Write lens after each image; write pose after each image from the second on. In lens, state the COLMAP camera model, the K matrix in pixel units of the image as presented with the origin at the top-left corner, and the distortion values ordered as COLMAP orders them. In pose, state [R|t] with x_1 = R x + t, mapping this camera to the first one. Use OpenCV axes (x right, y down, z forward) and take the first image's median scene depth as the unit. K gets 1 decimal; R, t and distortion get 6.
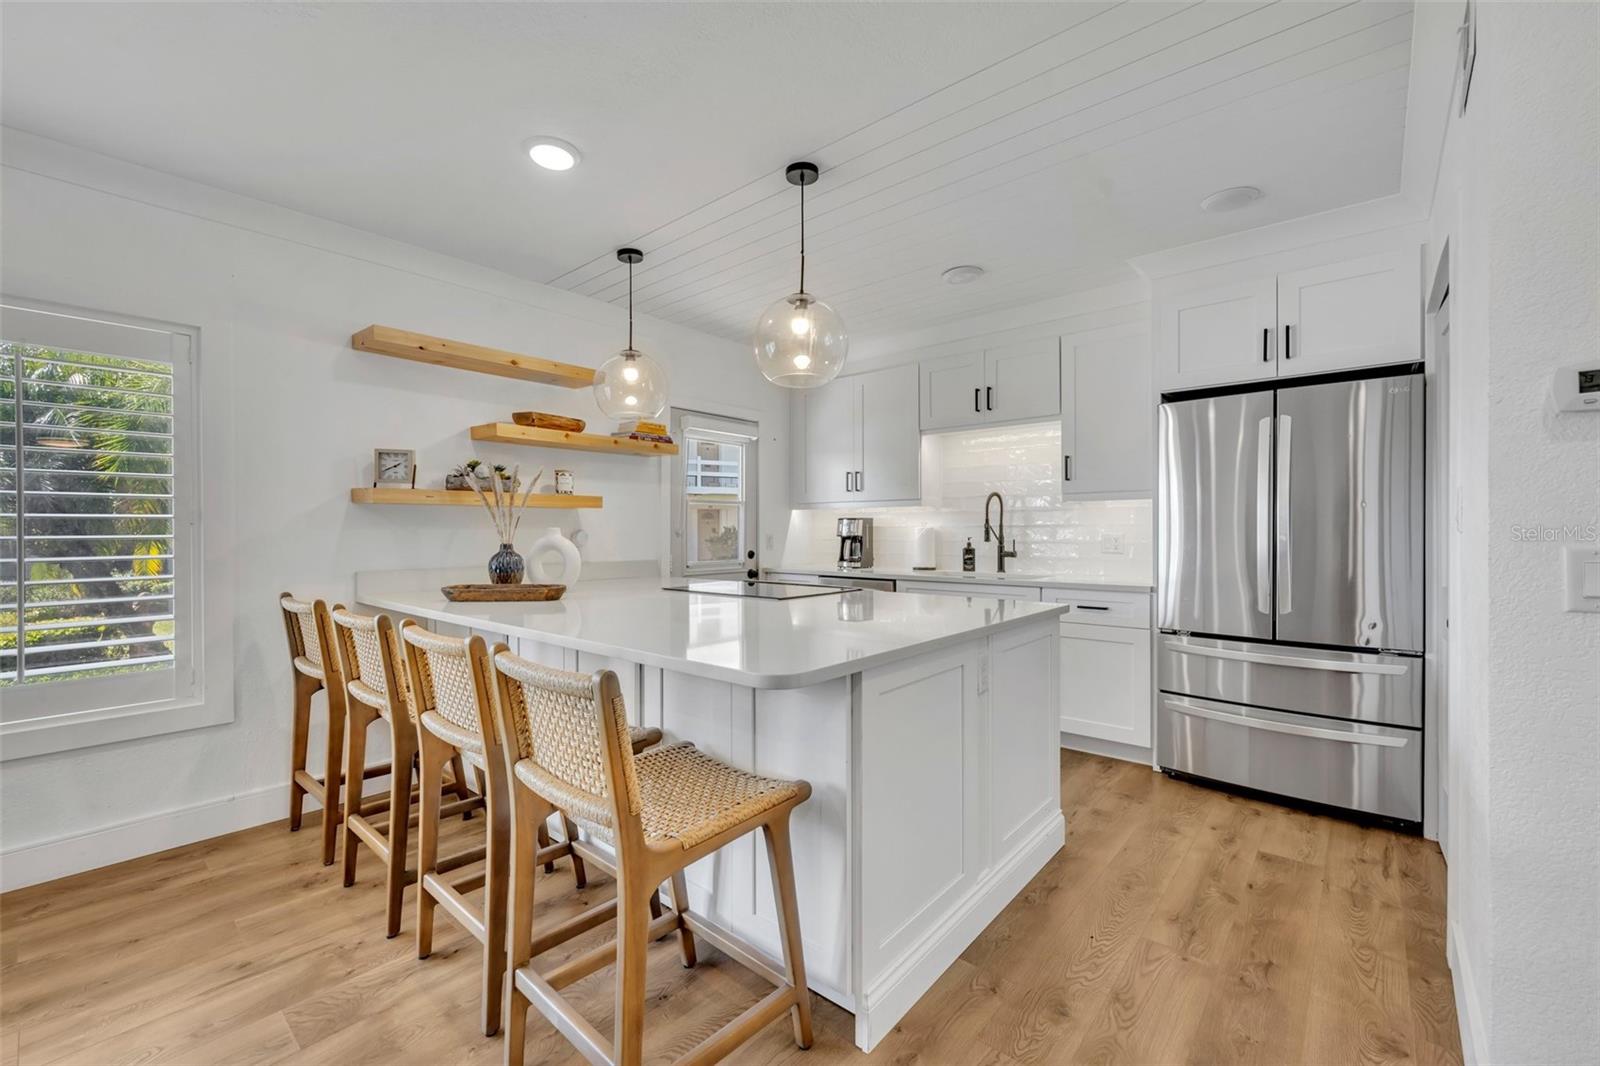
lens RADIAL K [[641.2, 0, 795.7], [0, 641.2, 529.2], [0, 0, 1]] dist [-0.000019, -0.000264]
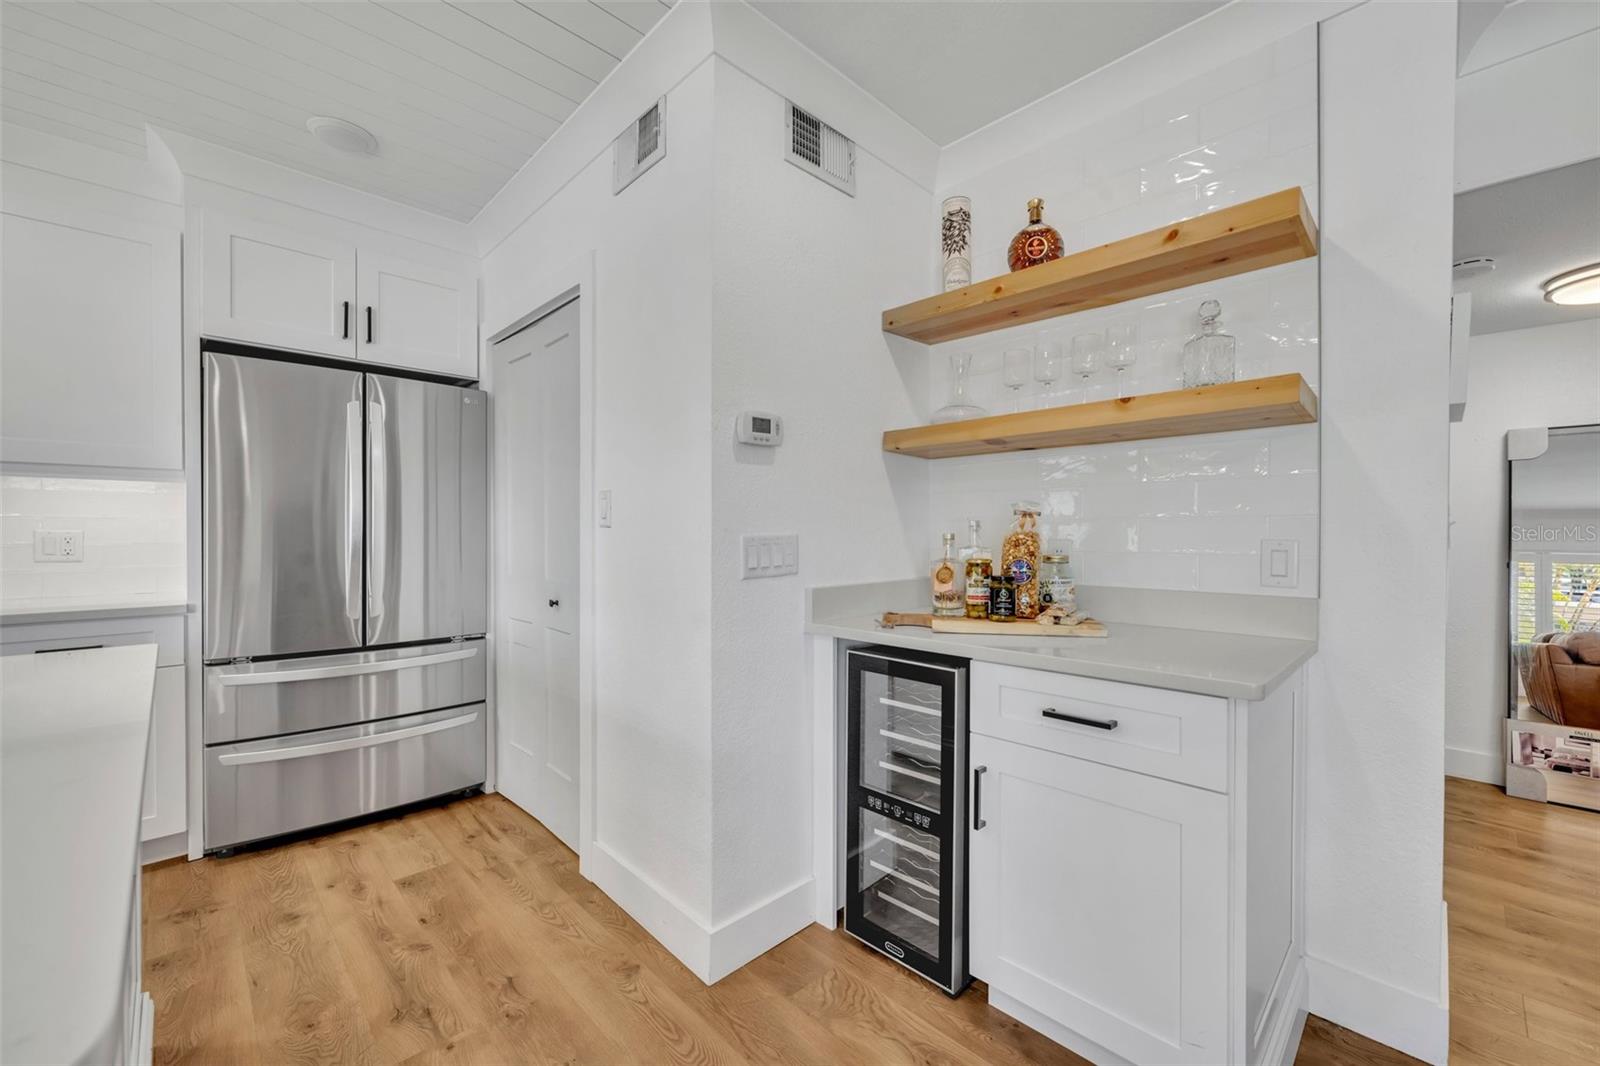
lens RADIAL K [[641.2, 0, 797.6], [0, 641.2, 533.0], [0, 0, 1]] dist [-0.000019, -0.000264]
pose [[0.105458, -0.002103, 0.994421, -0.116199], [-0.001878, 0.999996, 0.002314, 0.009180], [-0.994422, -0.002112, 0.105454, 0.349279]]
